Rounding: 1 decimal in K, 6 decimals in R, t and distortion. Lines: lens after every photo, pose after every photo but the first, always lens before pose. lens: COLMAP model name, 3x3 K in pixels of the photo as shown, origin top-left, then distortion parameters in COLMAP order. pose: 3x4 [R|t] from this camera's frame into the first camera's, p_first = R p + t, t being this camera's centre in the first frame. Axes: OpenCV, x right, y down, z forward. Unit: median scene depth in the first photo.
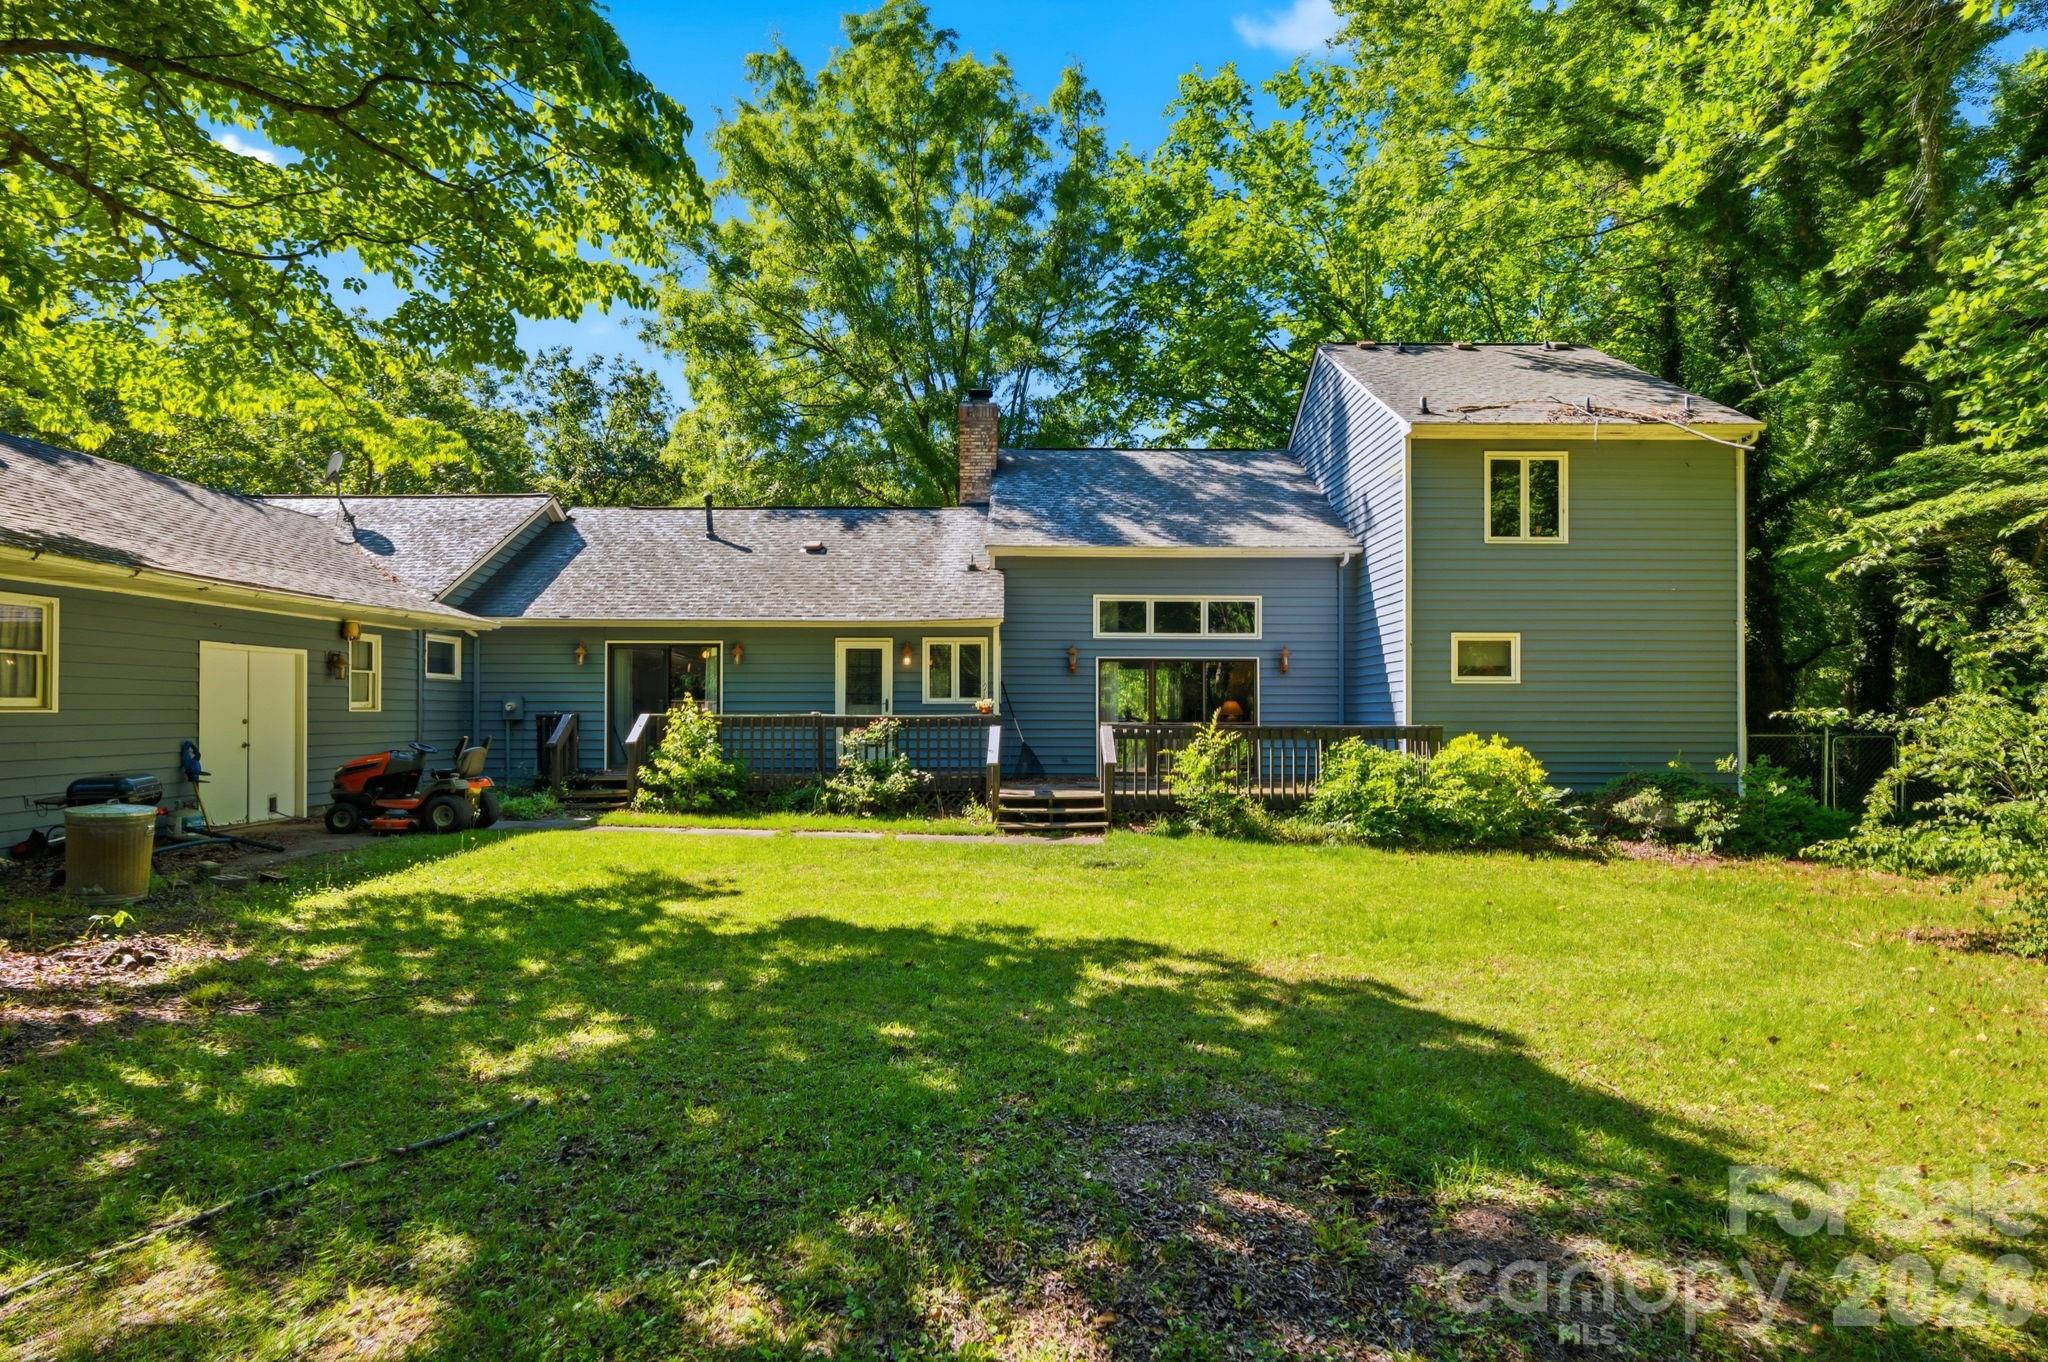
lens RADIAL K [[1049.5, 0, 1026.7], [0, 1049.5, 700.2], [0, 0, 1]] dist [0.005889, 0.000910]
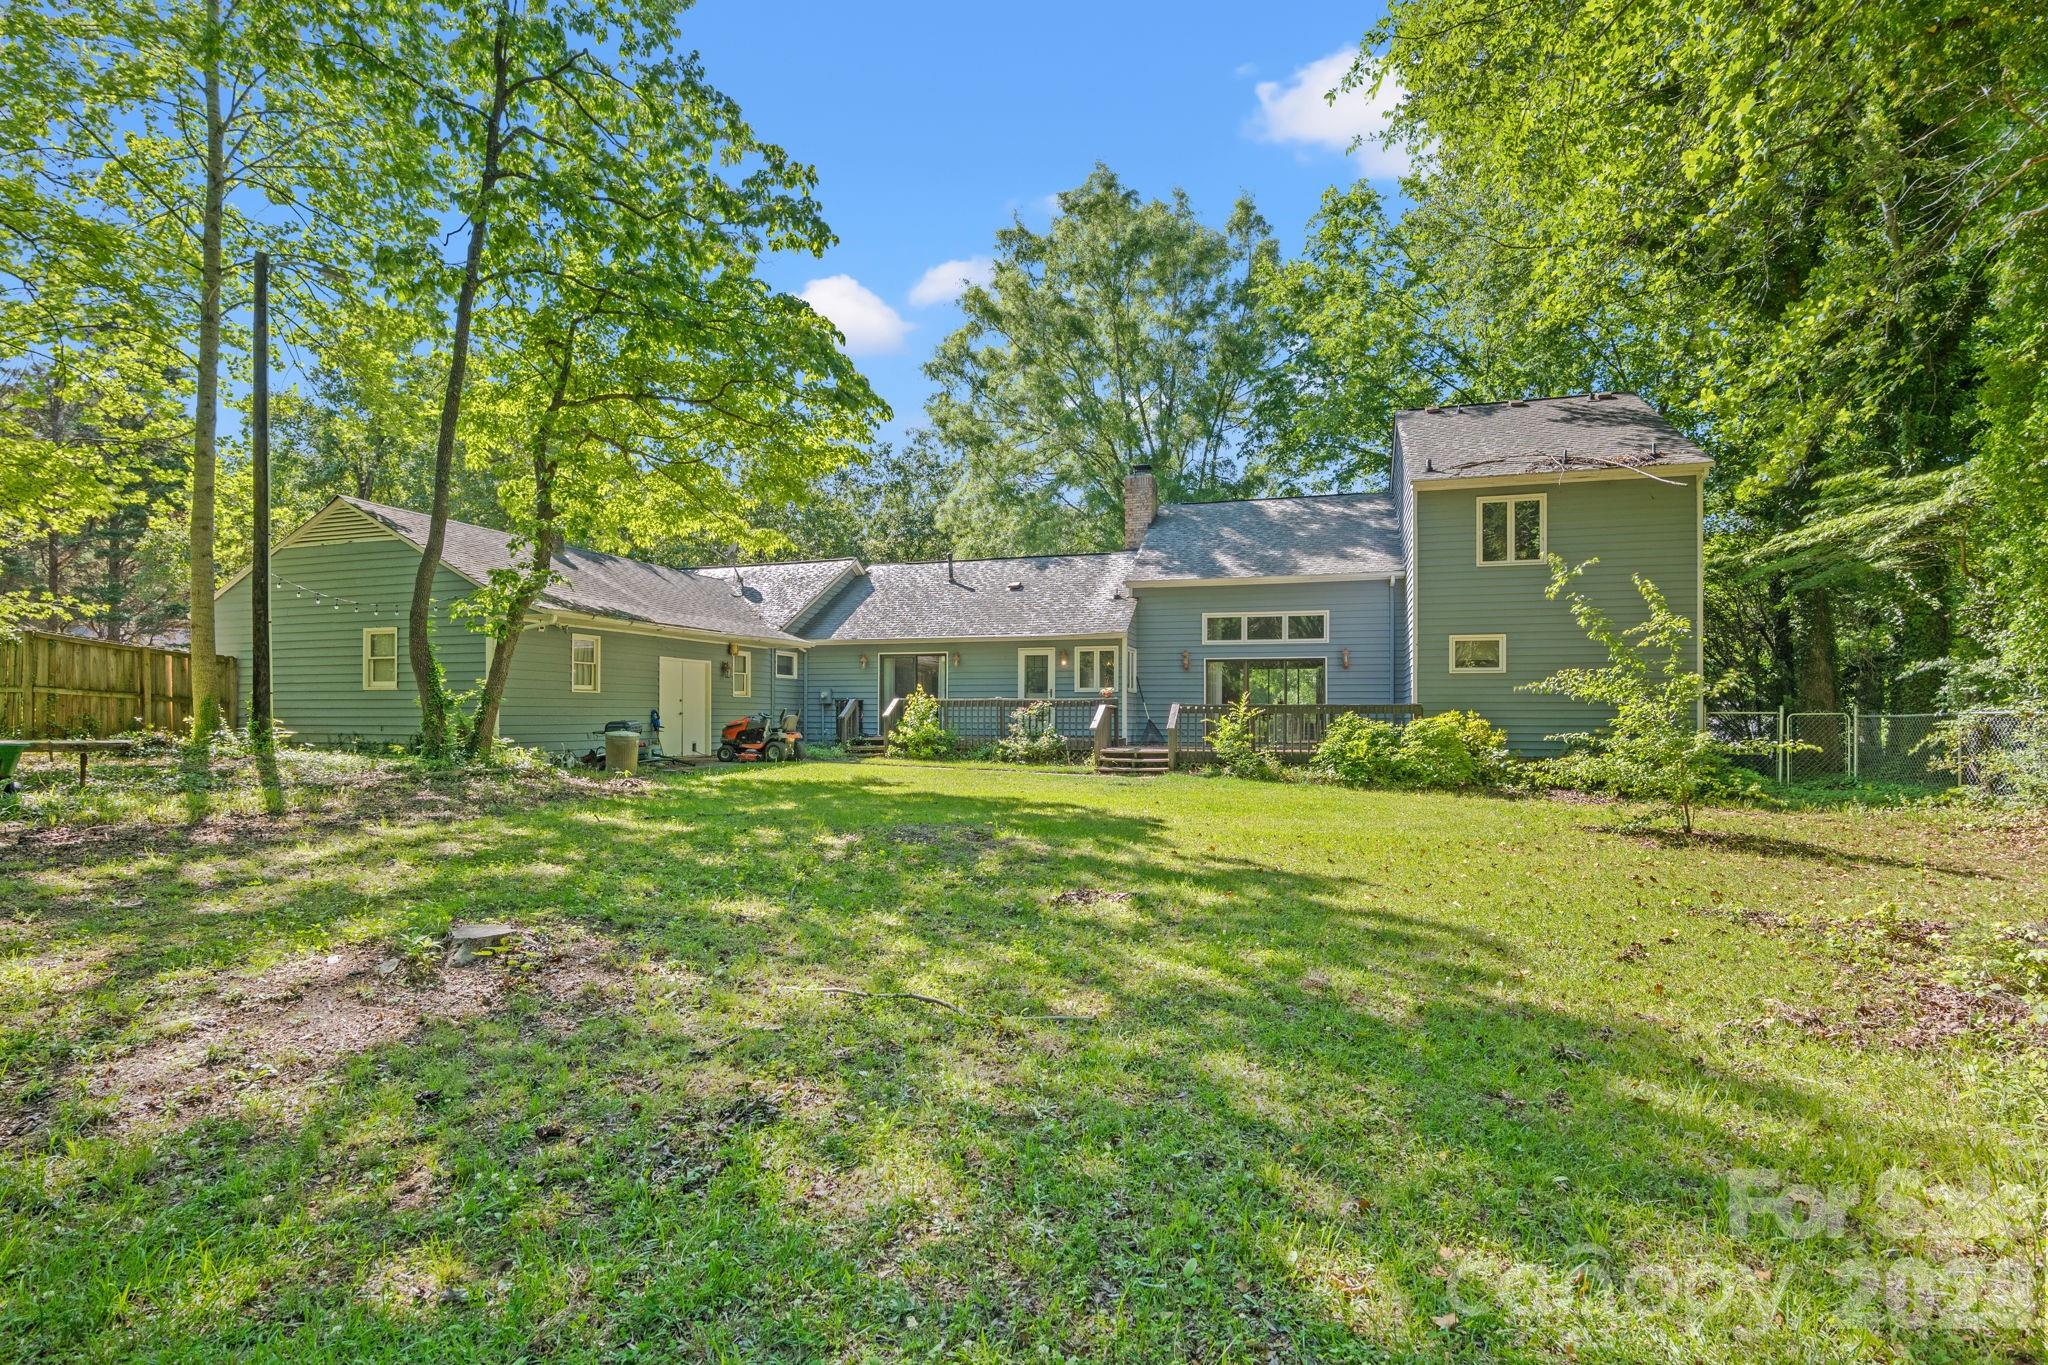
lens RADIAL K [[948.2, 0, 1026.7], [0, 948.2, 695.0], [0, 0, 1]] dist [-0.022480, 0.017538]
pose [[0.953359, -0.004577, -0.301803, 0.258994], [0.001157, 0.999933, -0.011508, 0.025110], [0.301836, 0.010622, 0.953301, -0.304319]]
